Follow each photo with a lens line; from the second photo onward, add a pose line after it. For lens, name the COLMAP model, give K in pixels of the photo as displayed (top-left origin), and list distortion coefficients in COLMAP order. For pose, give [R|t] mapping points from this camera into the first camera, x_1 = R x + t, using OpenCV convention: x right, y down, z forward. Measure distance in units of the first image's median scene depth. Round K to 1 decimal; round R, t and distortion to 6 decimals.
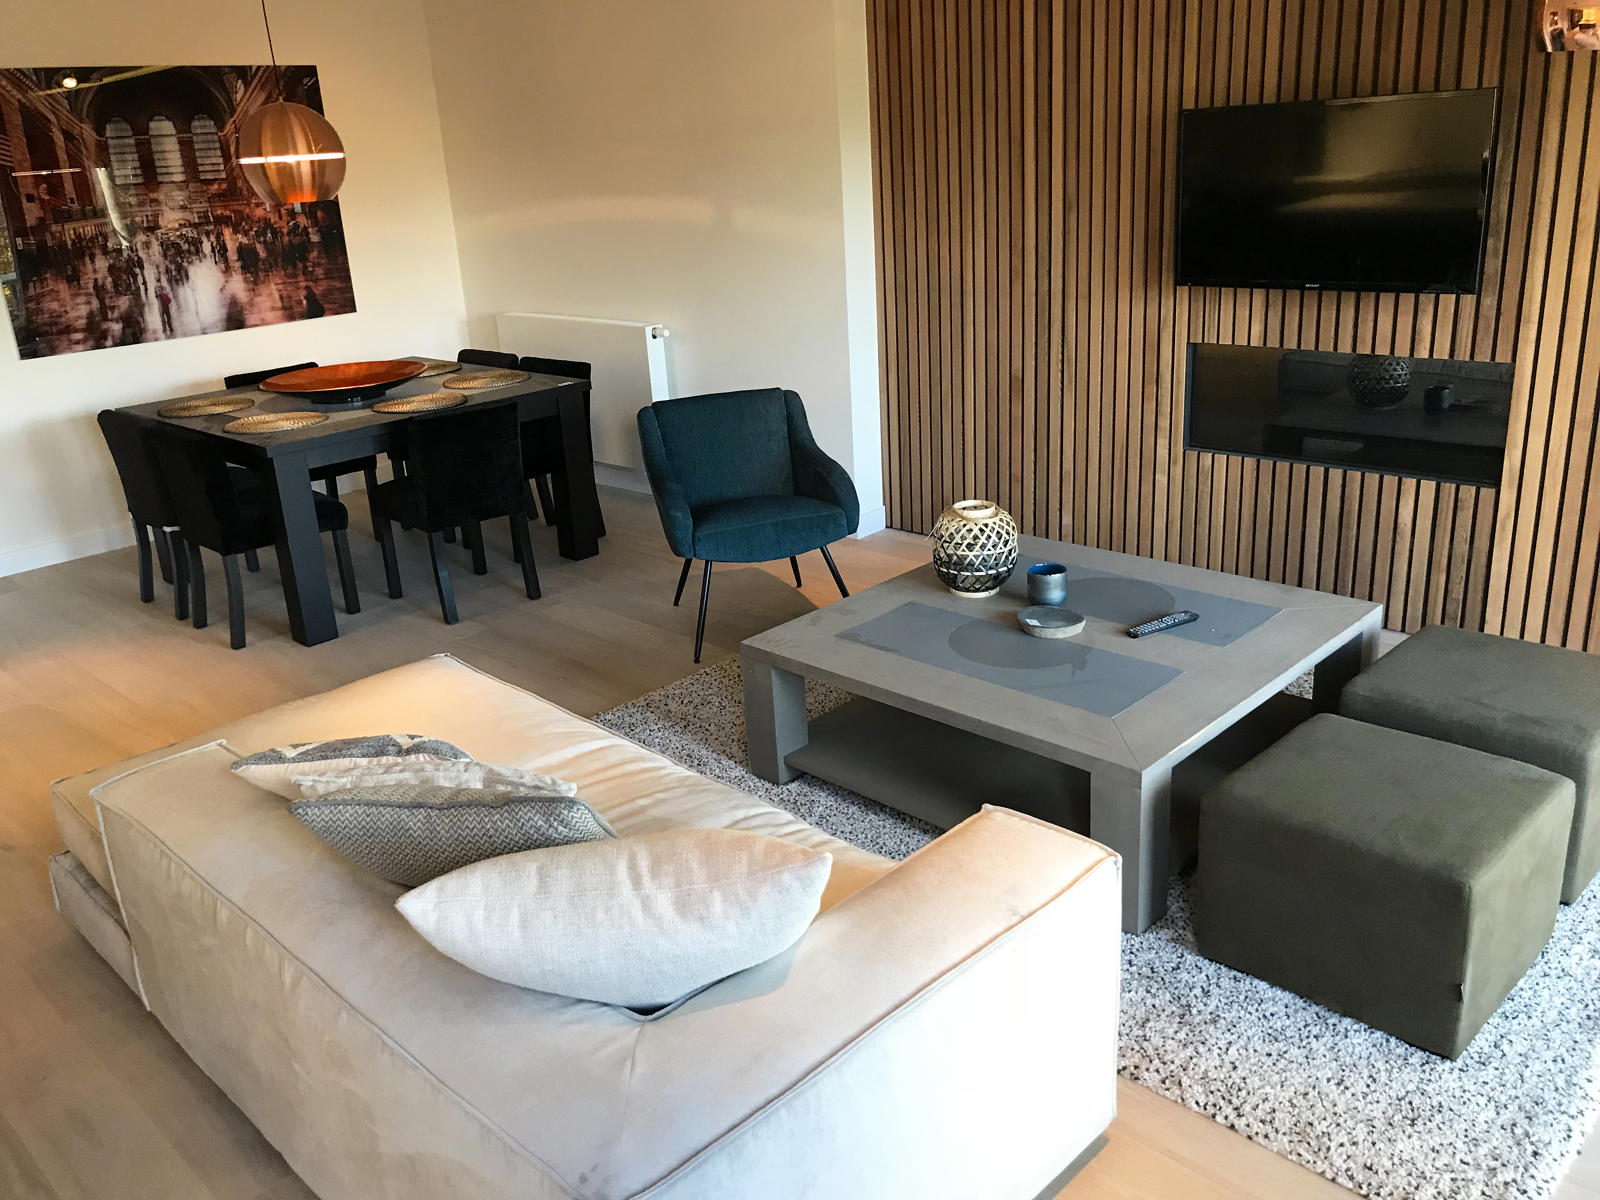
lens RADIAL K [[1346.1, 0, 800.0], [0, 1346.1, 600.0], [0, 0, 1]] dist [-0.054875, 0.188722]
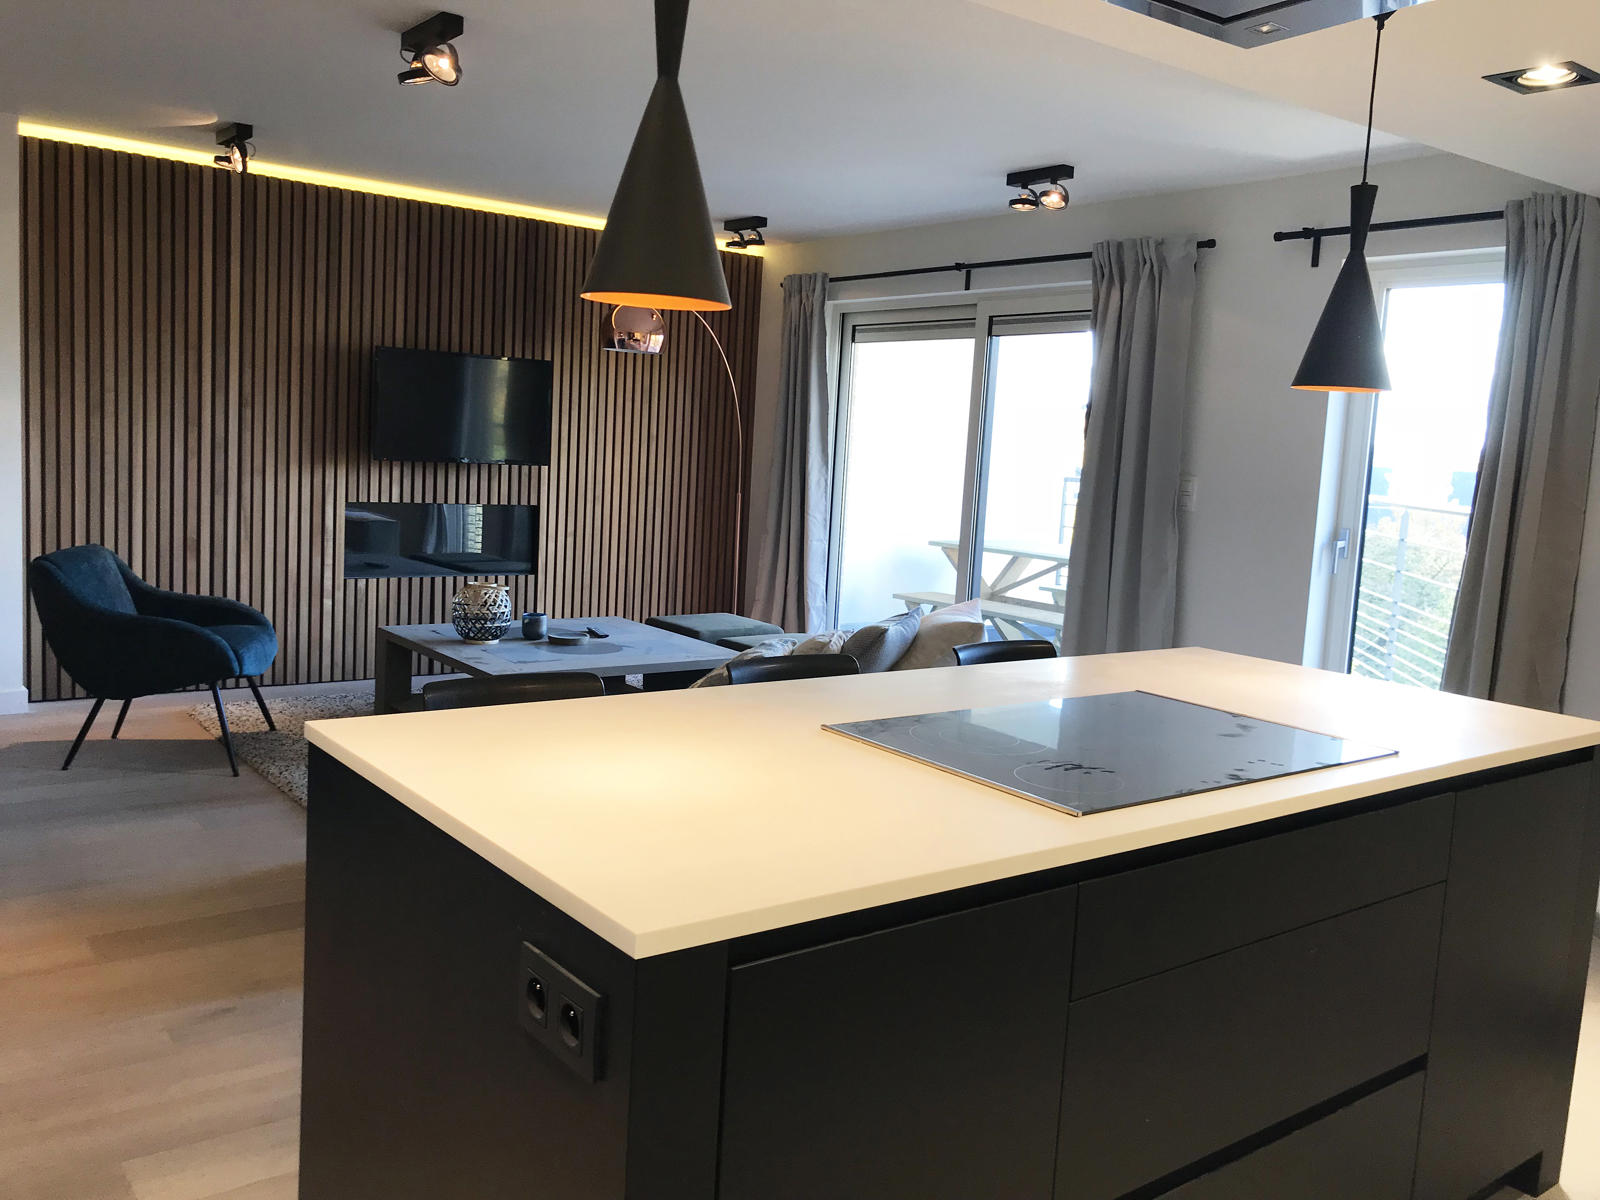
lens RADIAL K [[1346.1, 0, 800.0], [0, 1346.1, 600.0], [0, 0, 1]] dist [-0.054875, 0.188722]
pose [[0.155231, -0.054669, 0.986364, -1.032345], [0.273783, 0.961737, 0.010217, 0.023909], [-0.949182, 0.268464, 0.164259, 0.338060]]
